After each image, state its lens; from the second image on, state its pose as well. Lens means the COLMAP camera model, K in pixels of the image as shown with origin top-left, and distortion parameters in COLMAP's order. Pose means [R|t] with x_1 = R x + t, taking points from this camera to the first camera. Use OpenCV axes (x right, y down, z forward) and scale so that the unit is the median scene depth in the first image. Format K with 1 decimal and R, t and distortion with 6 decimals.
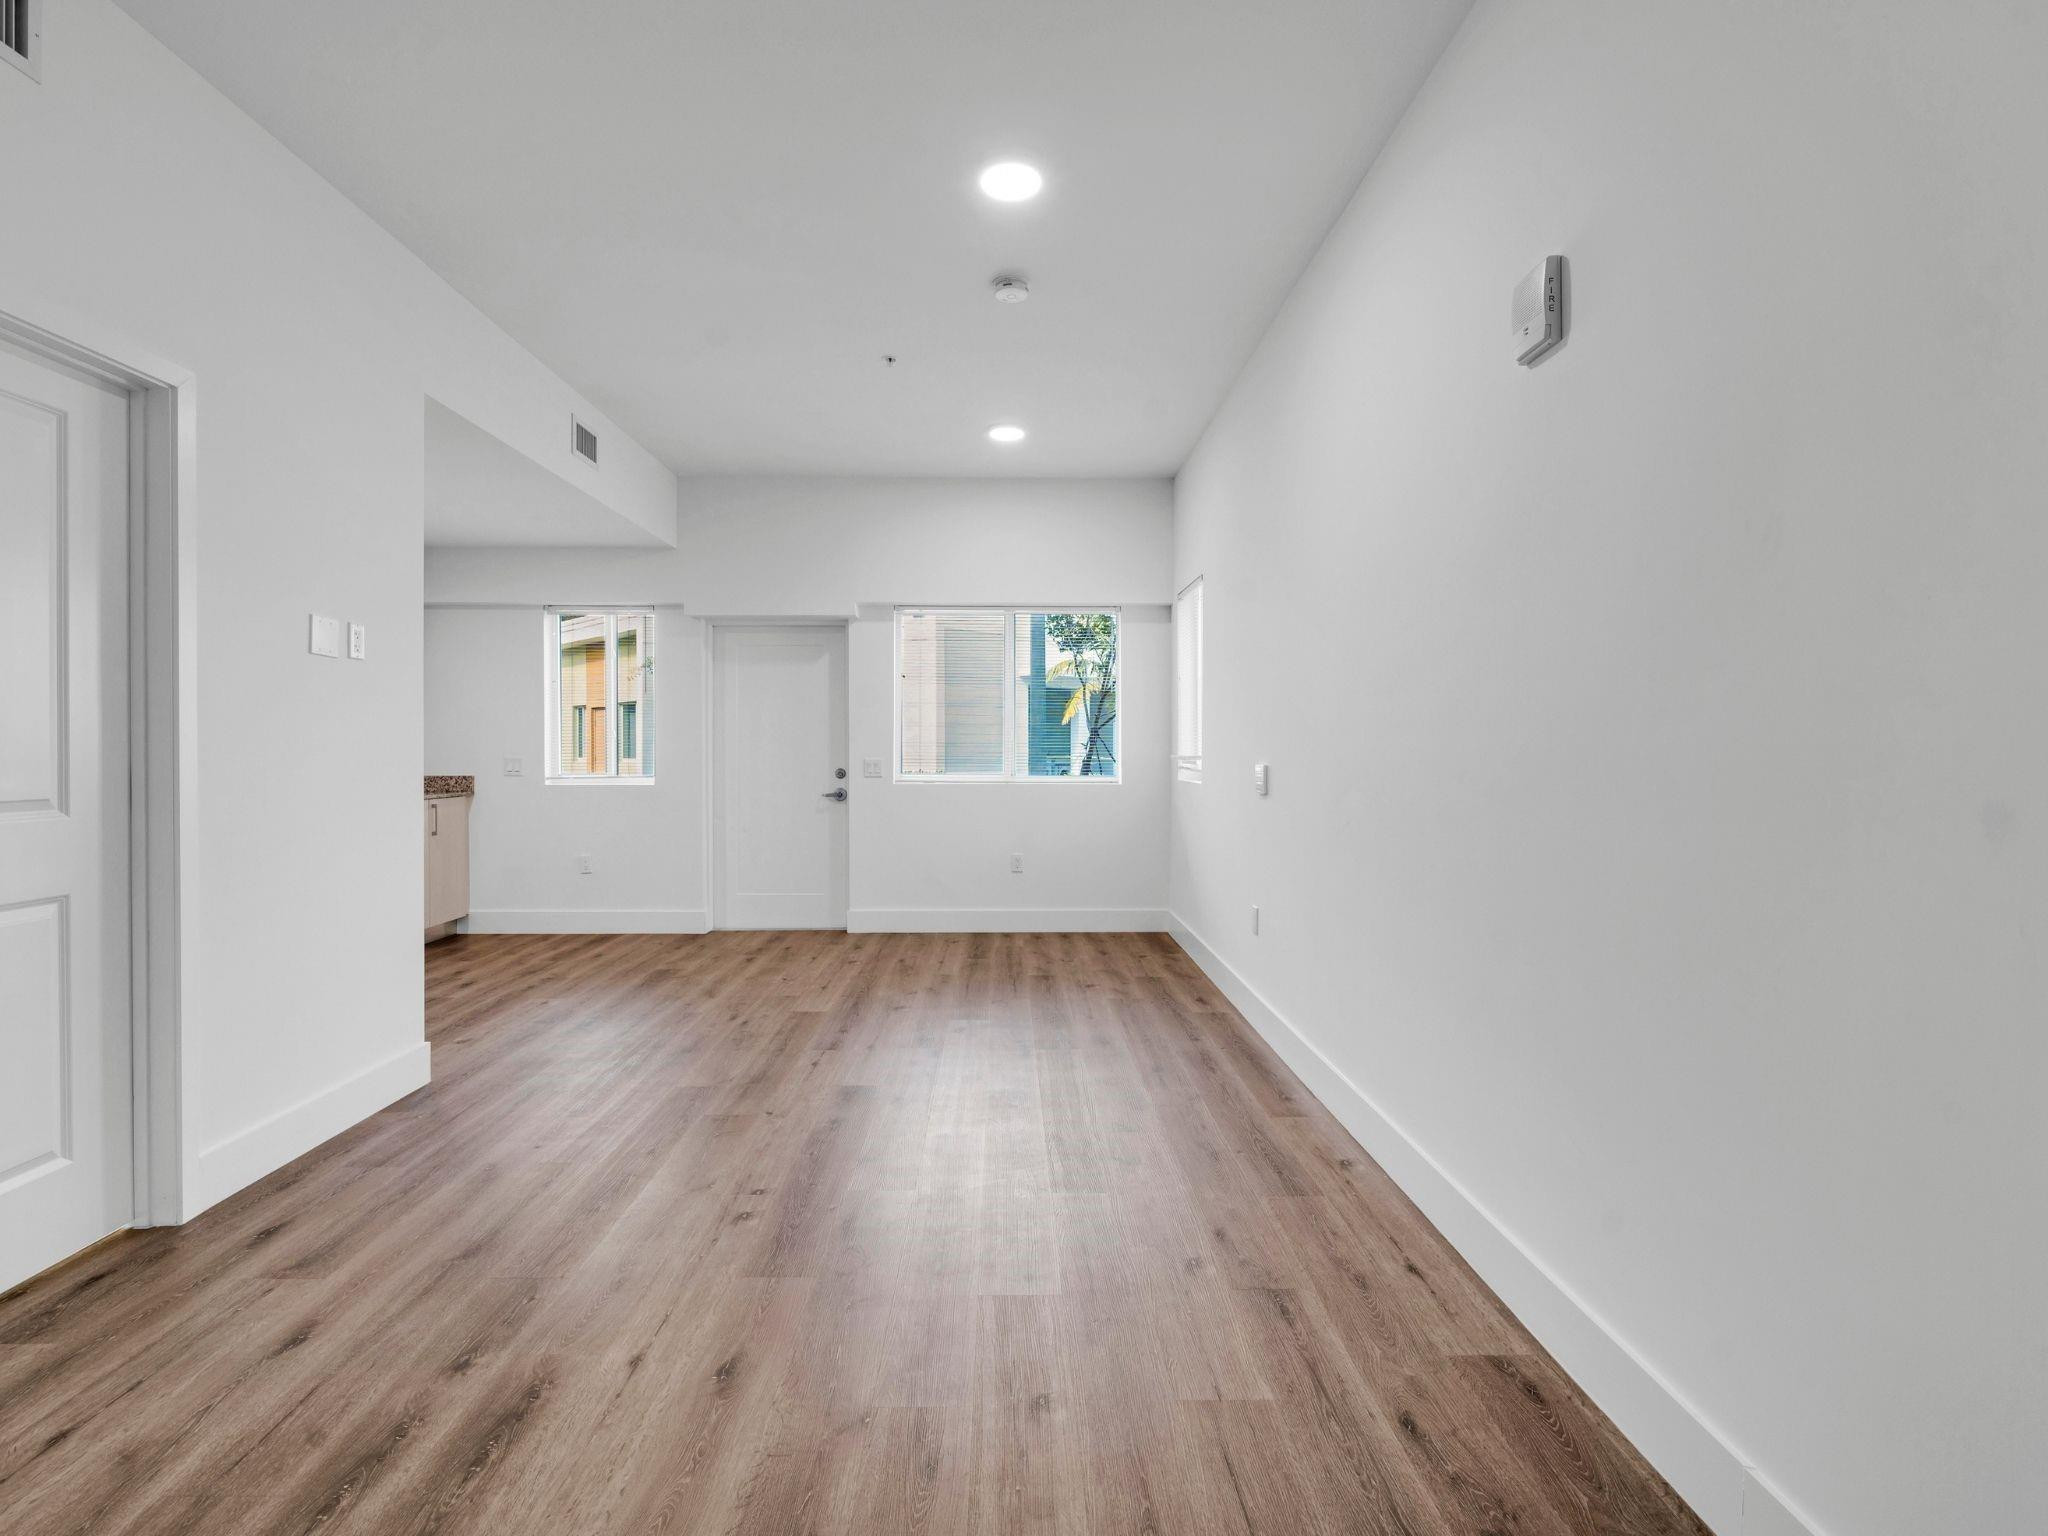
lens RADIAL K [[952.5, 0, 1020.2], [0, 952.5, 756.0], [0, 0, 1]] dist [-0.007771, -0.000539]
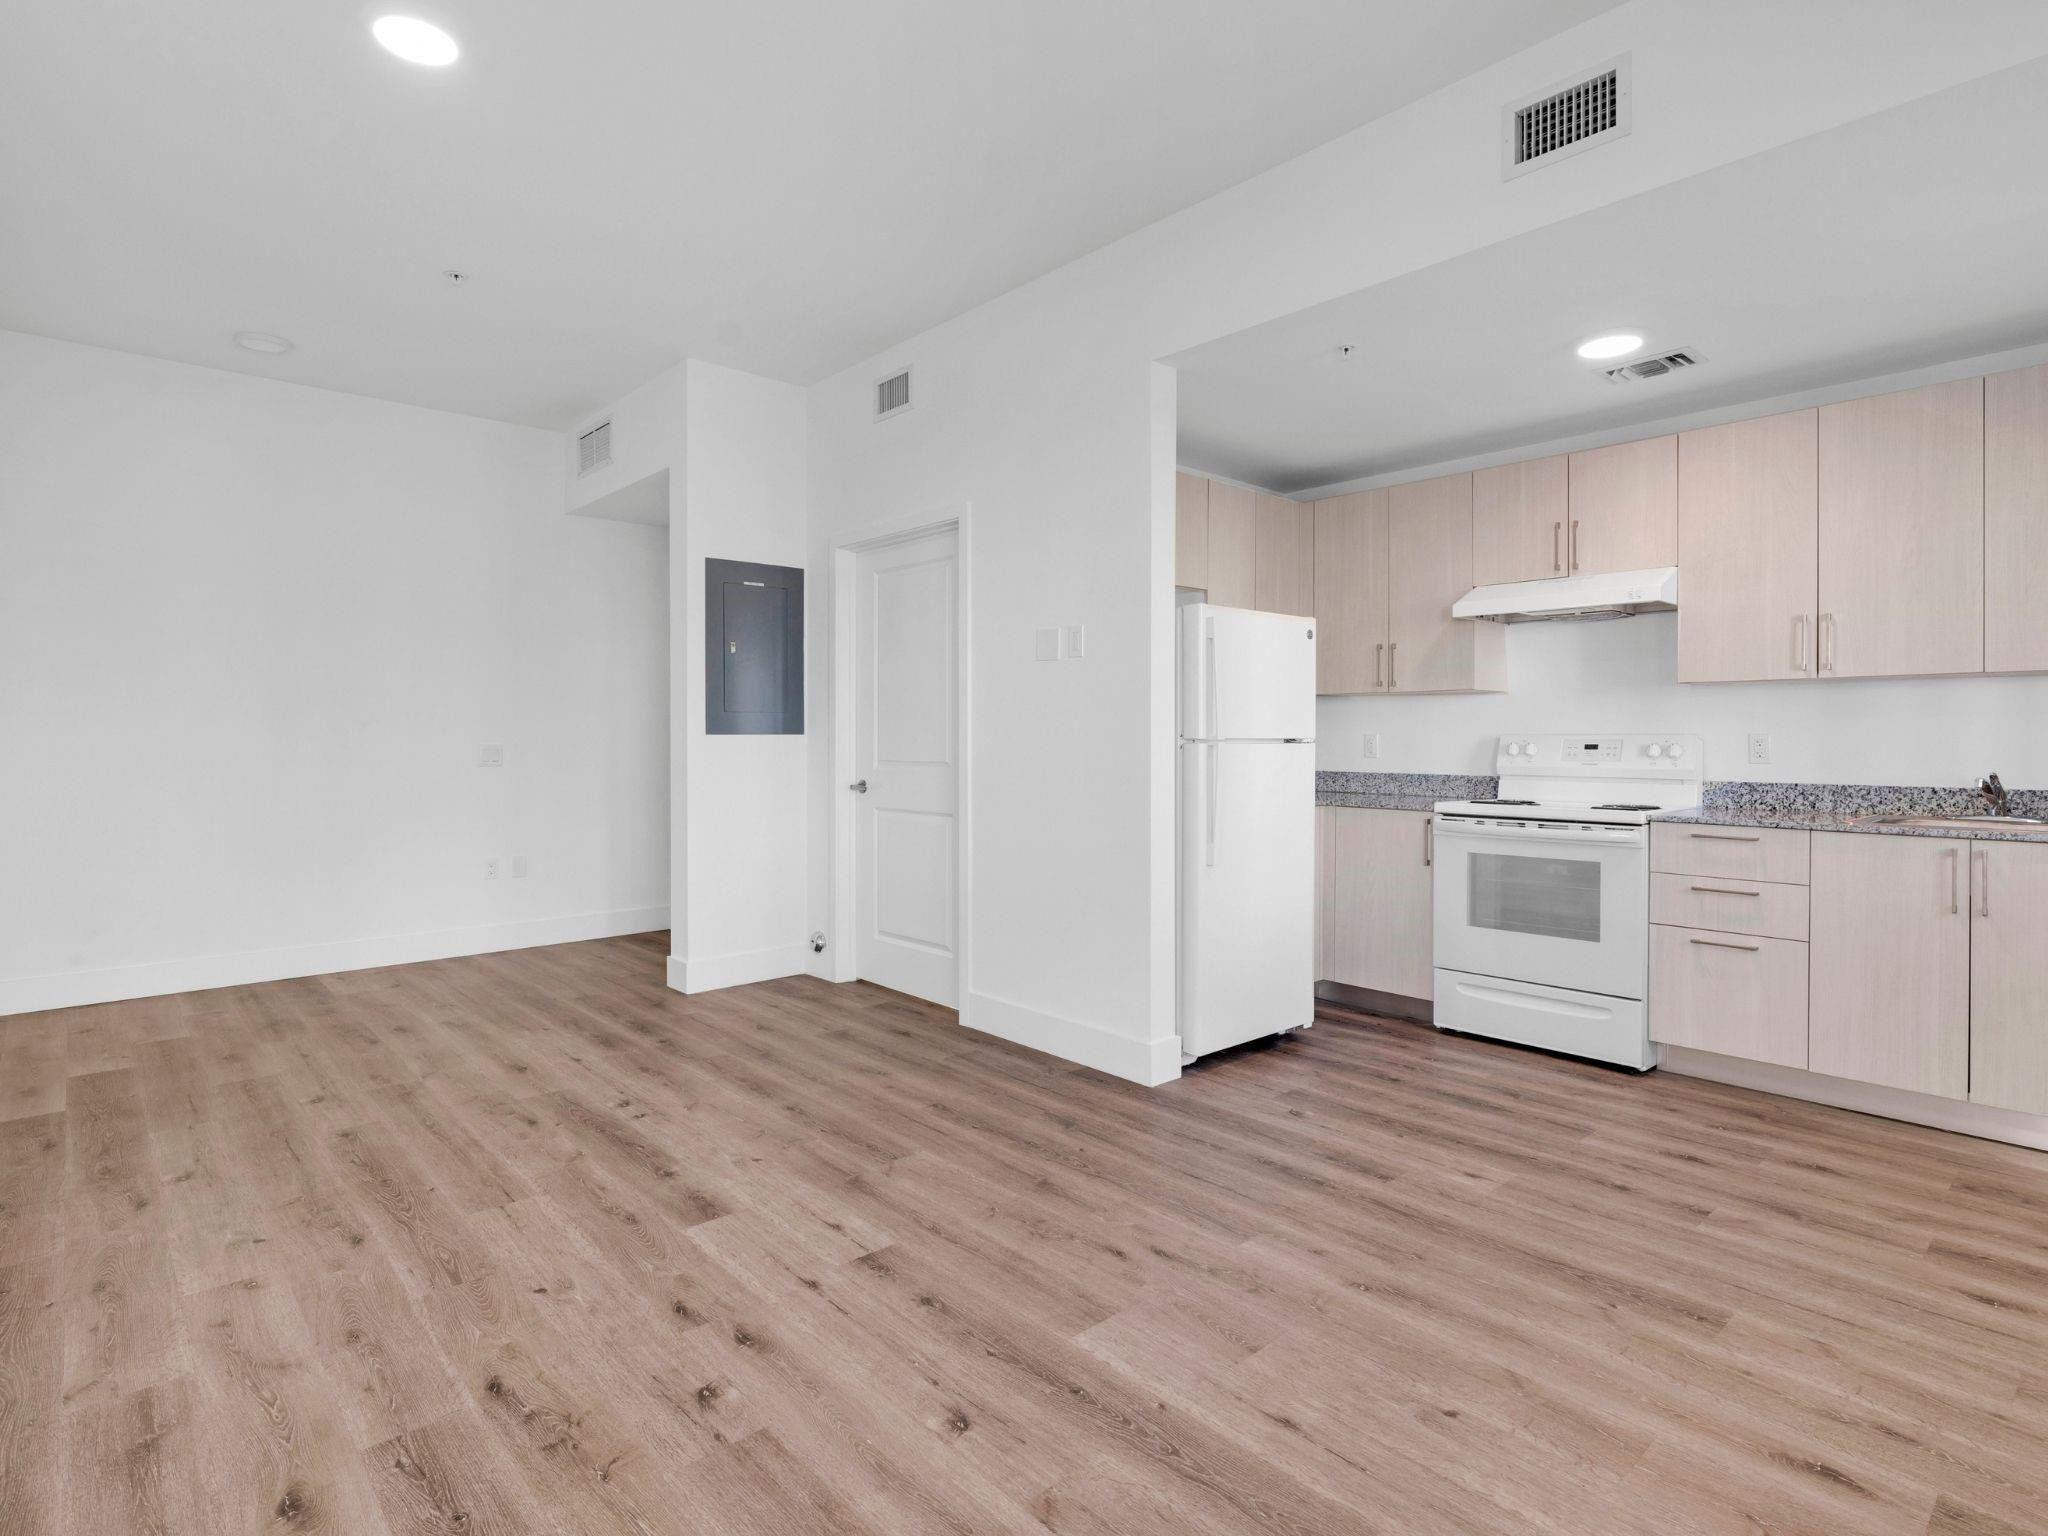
lens RADIAL K [[1068.2, 0, 1026.9], [0, 1068.2, 735.1], [0, 0, 1]] dist [-0.005756, 0.000518]
pose [[-0.754857, -0.001505, -0.655887, 0.140282], [-0.006573, 0.999965, 0.005269, -0.009837], [0.655856, 0.008289, -0.754840, 1.441678]]
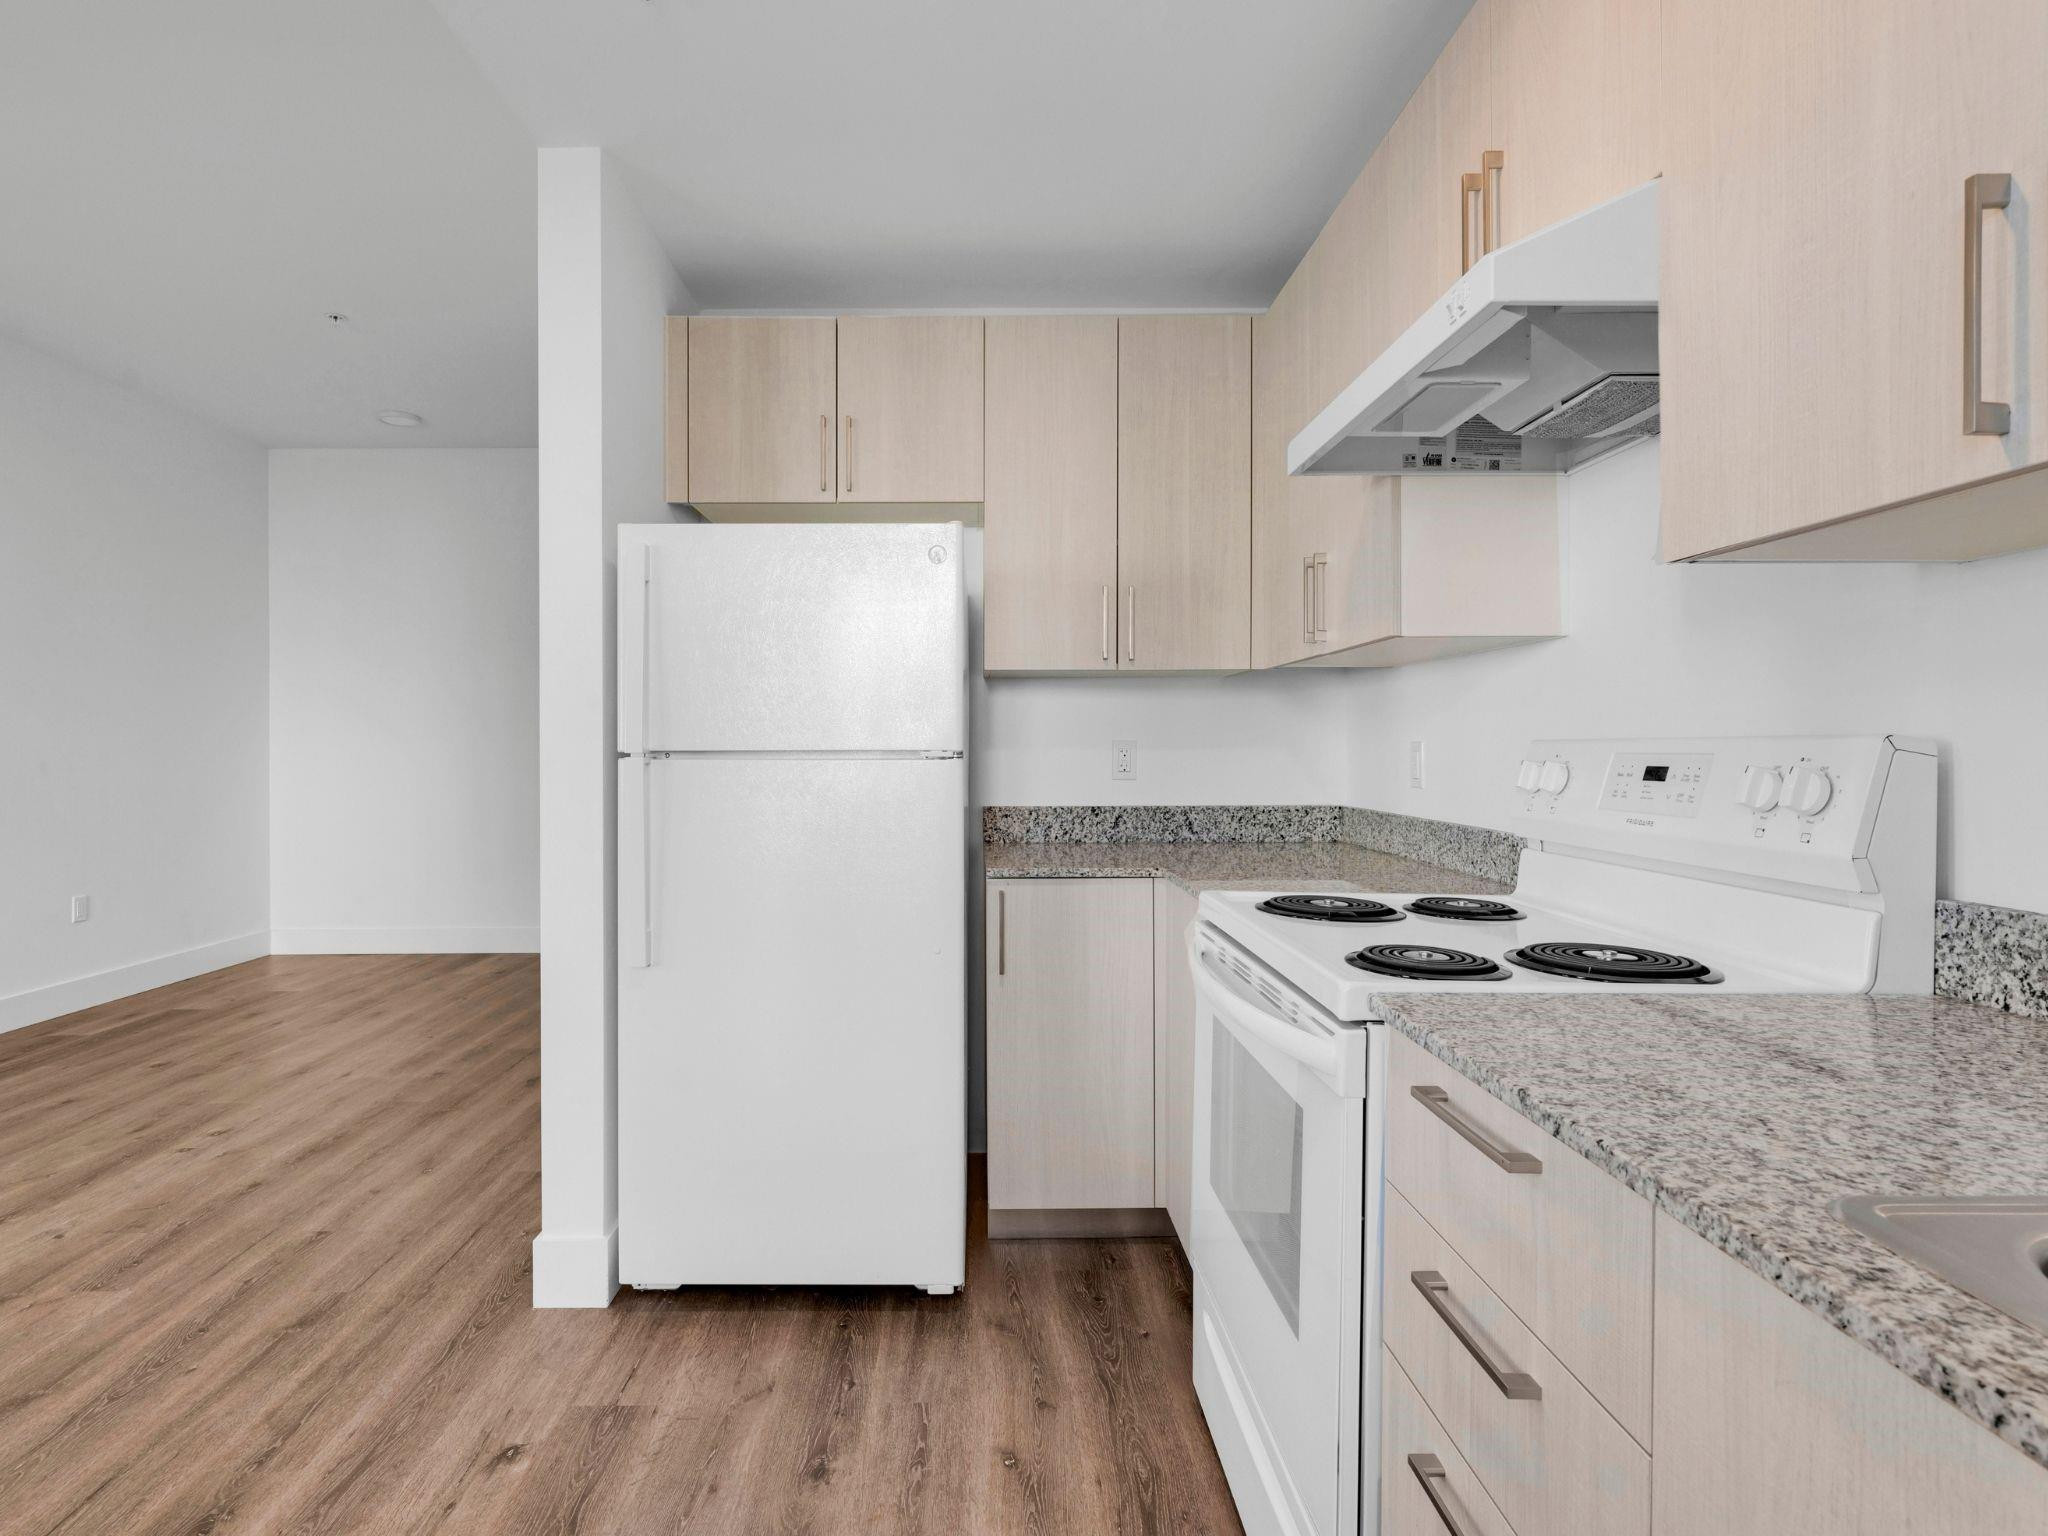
lens RADIAL K [[1068.2, 0, 981.4], [0, 1068.2, 747.8], [0, 0, 1]] dist [-0.005756, 0.000518]
pose [[-0.999897, 0.001100, 0.014338, -0.768090], [0.001265, 0.999933, 0.011520, -0.013163], [-0.014324, 0.011537, -0.999831, 1.393274]]
